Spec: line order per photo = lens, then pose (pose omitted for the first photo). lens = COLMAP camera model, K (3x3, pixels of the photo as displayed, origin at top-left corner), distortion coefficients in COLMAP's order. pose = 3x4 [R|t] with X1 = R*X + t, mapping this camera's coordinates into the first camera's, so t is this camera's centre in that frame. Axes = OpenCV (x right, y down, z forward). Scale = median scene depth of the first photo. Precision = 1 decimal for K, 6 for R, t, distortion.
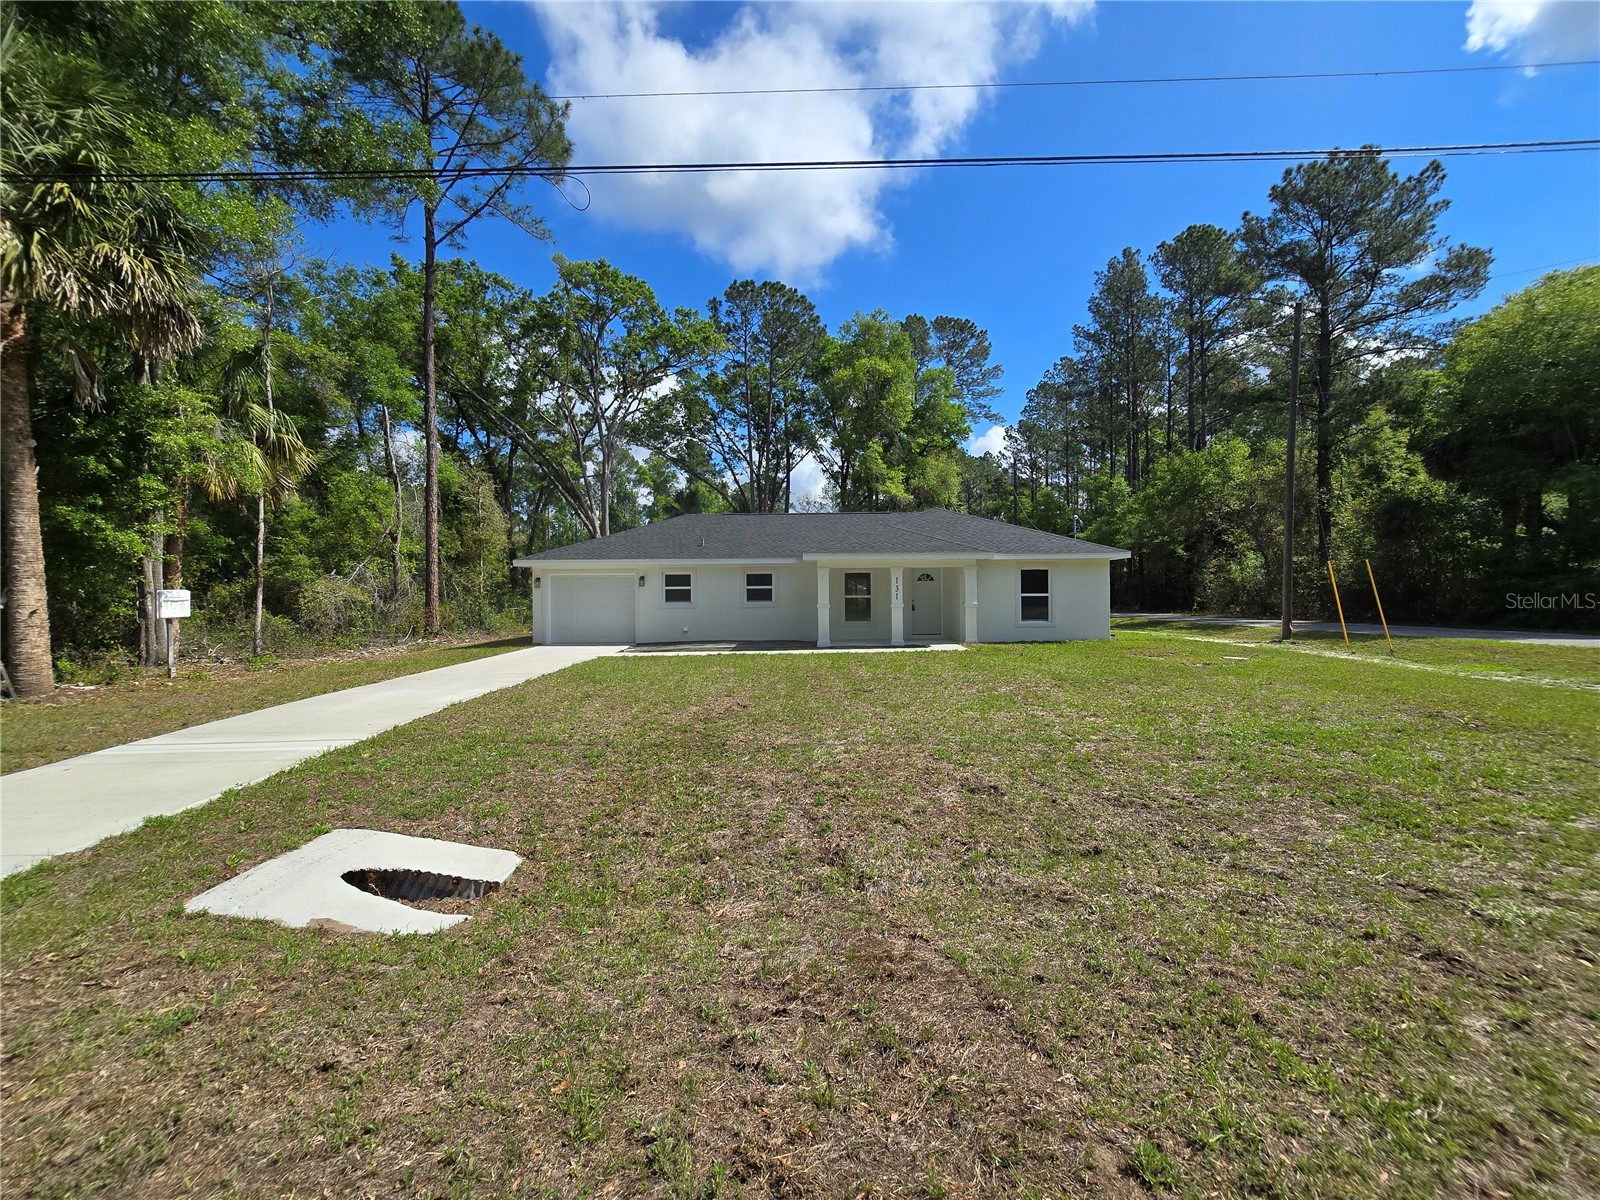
lens RADIAL K [[650.2, 0, 800.0], [0, 650.2, 600.0], [0, 0, 1]] dist [-0.015295, 0.000102]
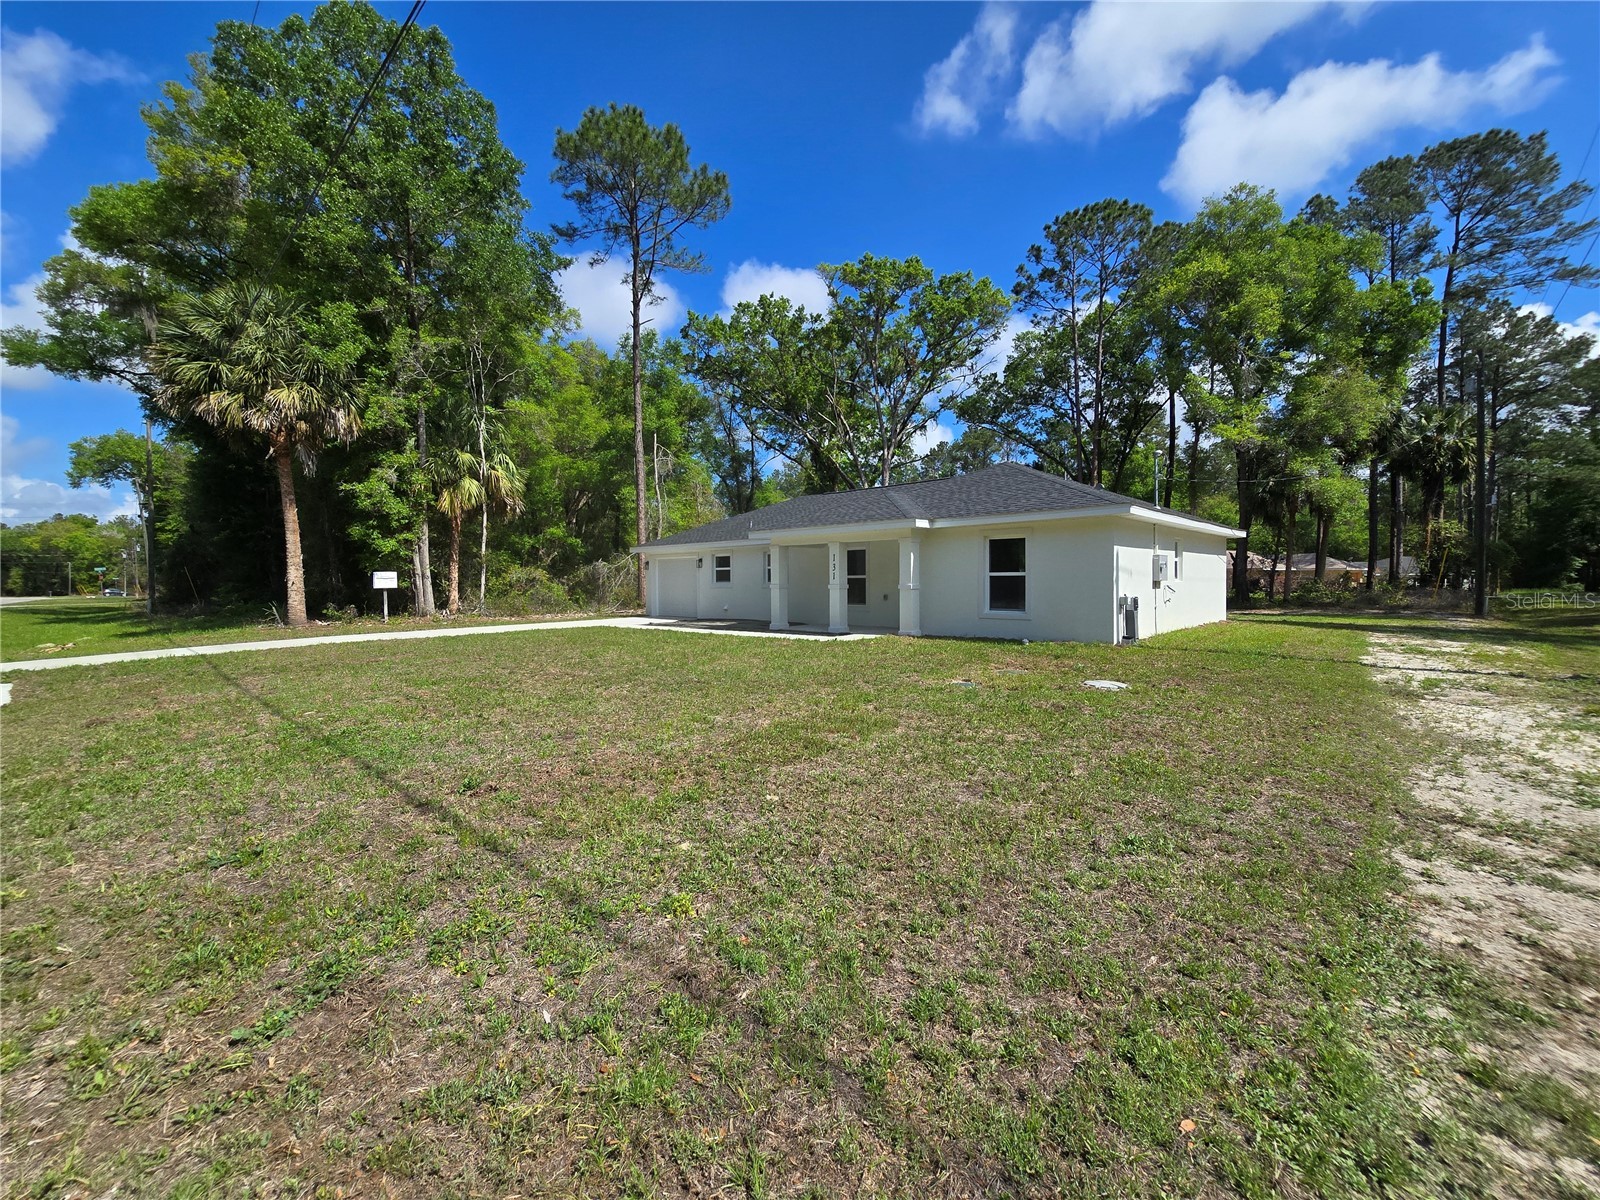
lens RADIAL K [[656.8, 0, 802.4], [0, 656.8, 589.5], [0, 0, 1]] dist [0.000248, 0.000502]
pose [[0.728871, 0.013018, -0.684528, 0.290628], [-0.007778, 0.999912, 0.010735, 0.001210], [0.684607, -0.002500, 0.728908, 0.133914]]
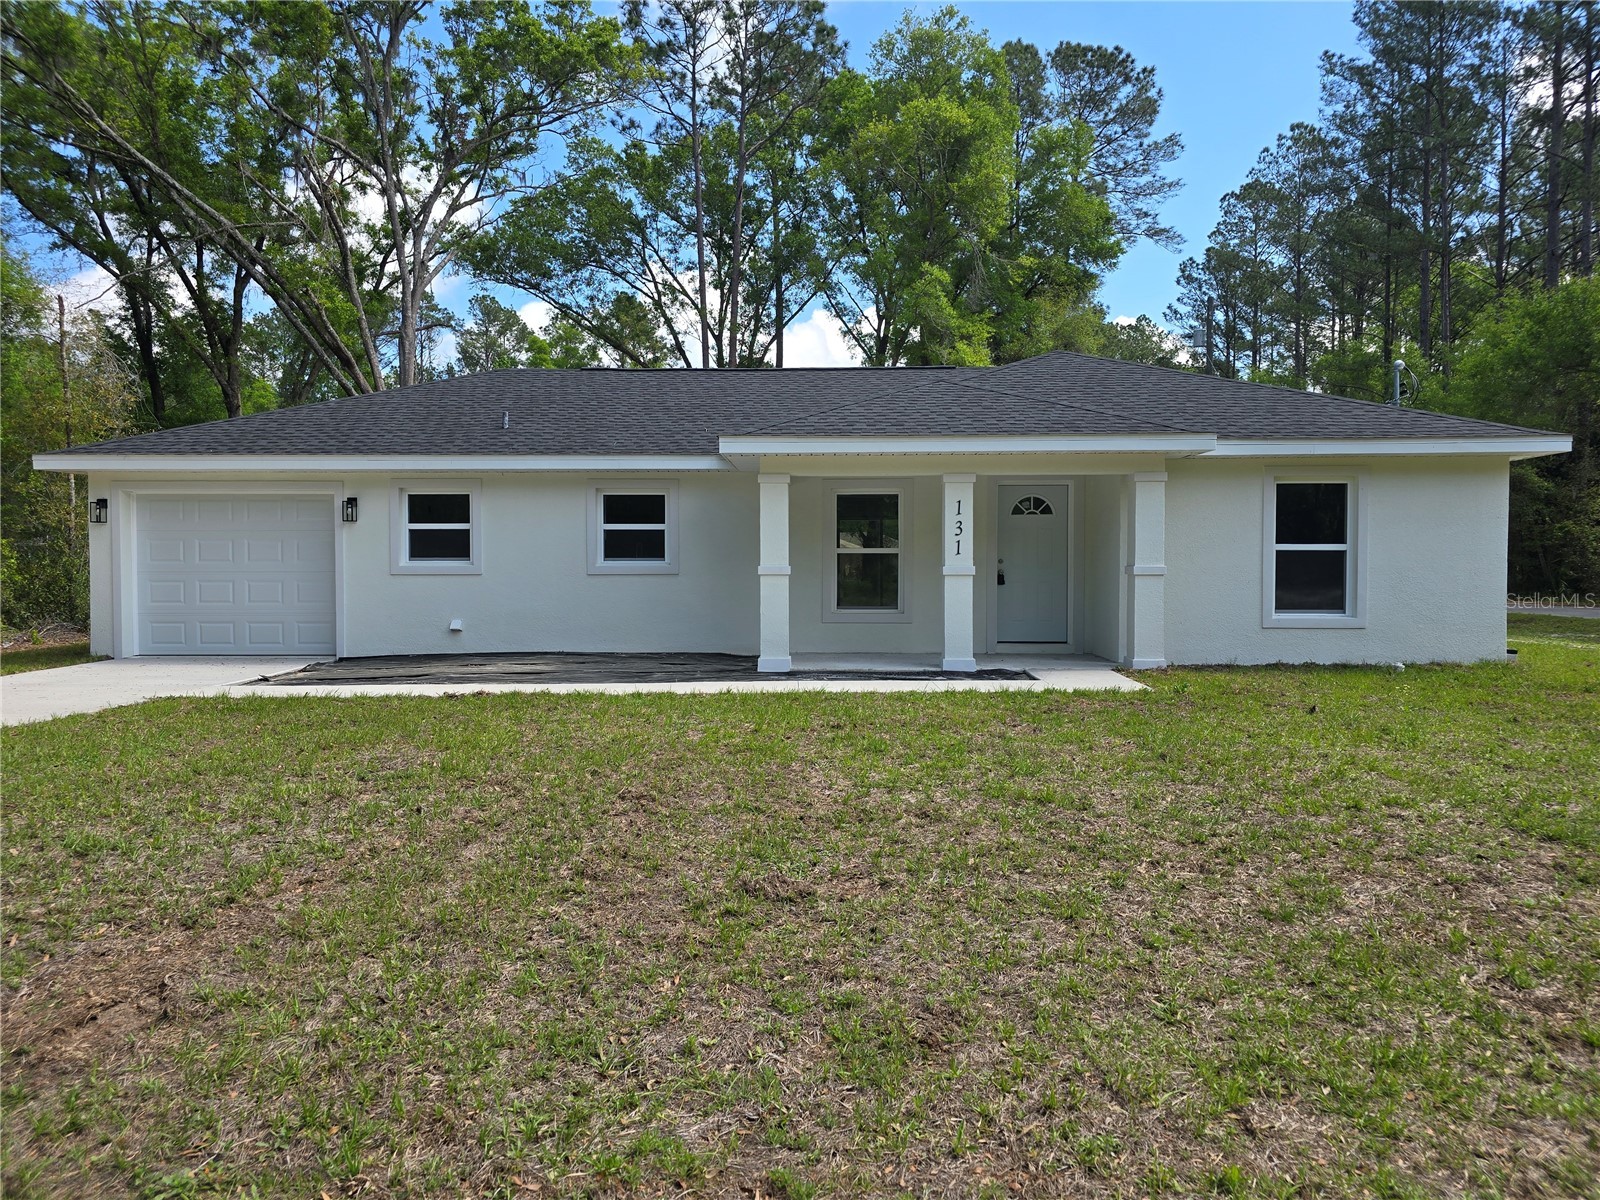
lens RADIAL K [[1067.0, 0, 797.5], [0, 1067.0, 589.1], [0, 0, 1]] dist [0.045192, -0.033727]
pose [[0.999704, 0.008293, -0.022862, 0.026498], [-0.008000, 0.999885, 0.012904, 0.004978], [0.022966, -0.012717, 0.999655, 0.140158]]
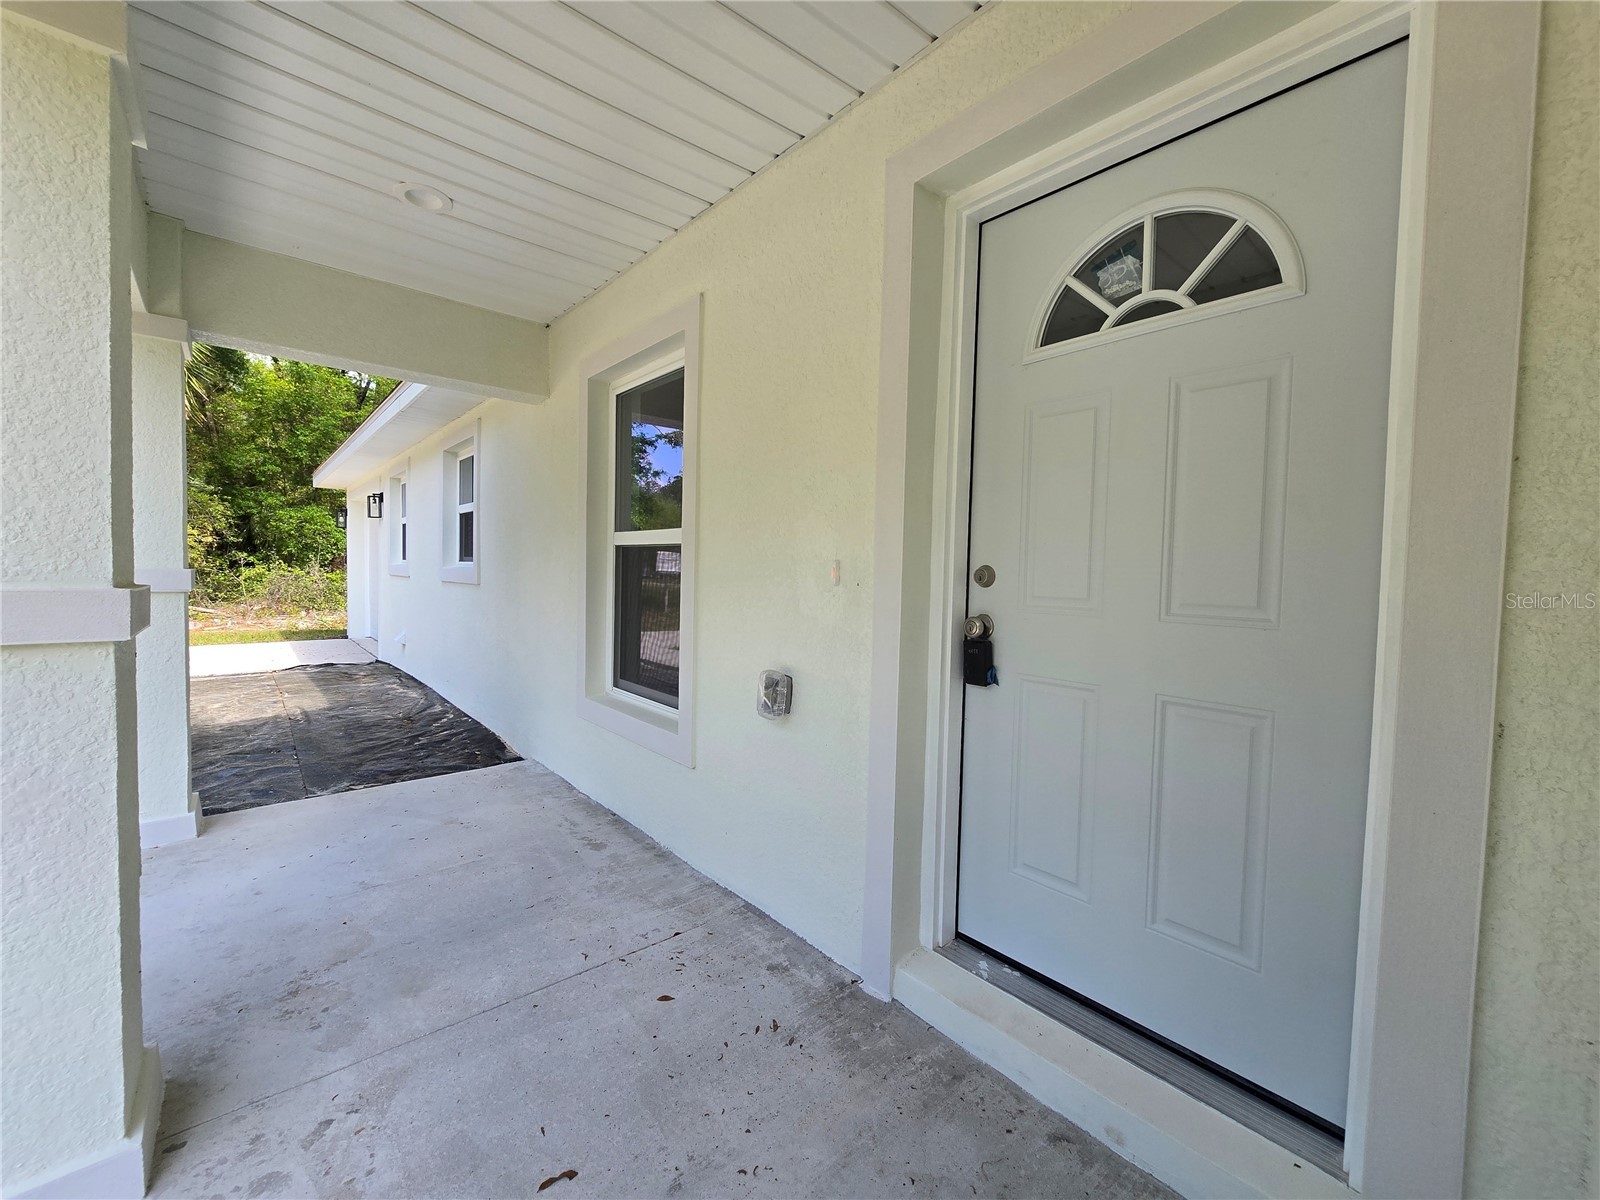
lens RADIAL K [[654.9, 0, 800.5], [0, 654.9, 595.0], [0, 0, 1]] dist [-0.006777, 0.000461]
pose [[0.657021, 0.053127, -0.751998, 0.101242], [-0.040766, 0.998558, 0.034928, 0.000701], [0.752769, 0.007707, 0.658239, 0.414584]]
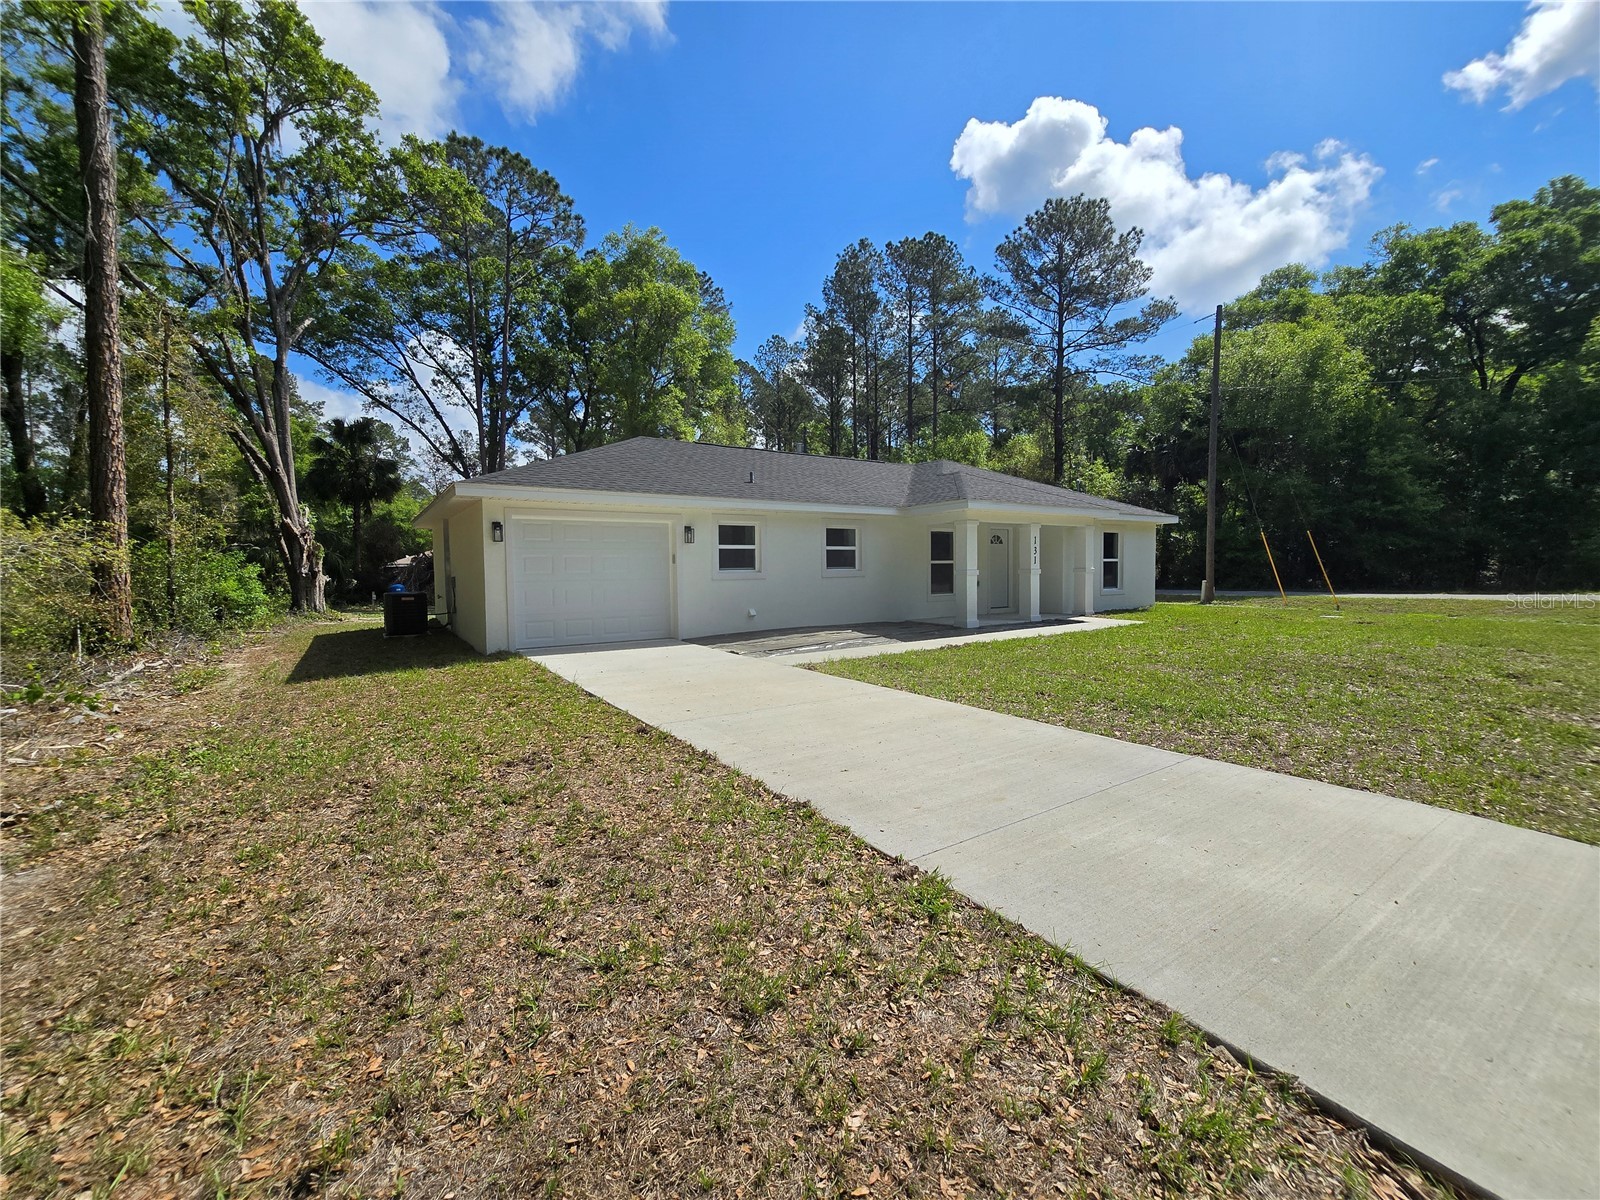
lens RADIAL K [[656.8, 0, 802.4], [0, 656.8, 589.5], [0, 0, 1]] dist [0.000248, 0.000502]
pose [[0.828961, -0.019622, 0.558962, -0.218271], [0.011906, 0.999777, 0.017438, 0.005324], [-0.559180, -0.007800, 0.829010, 0.198315]]
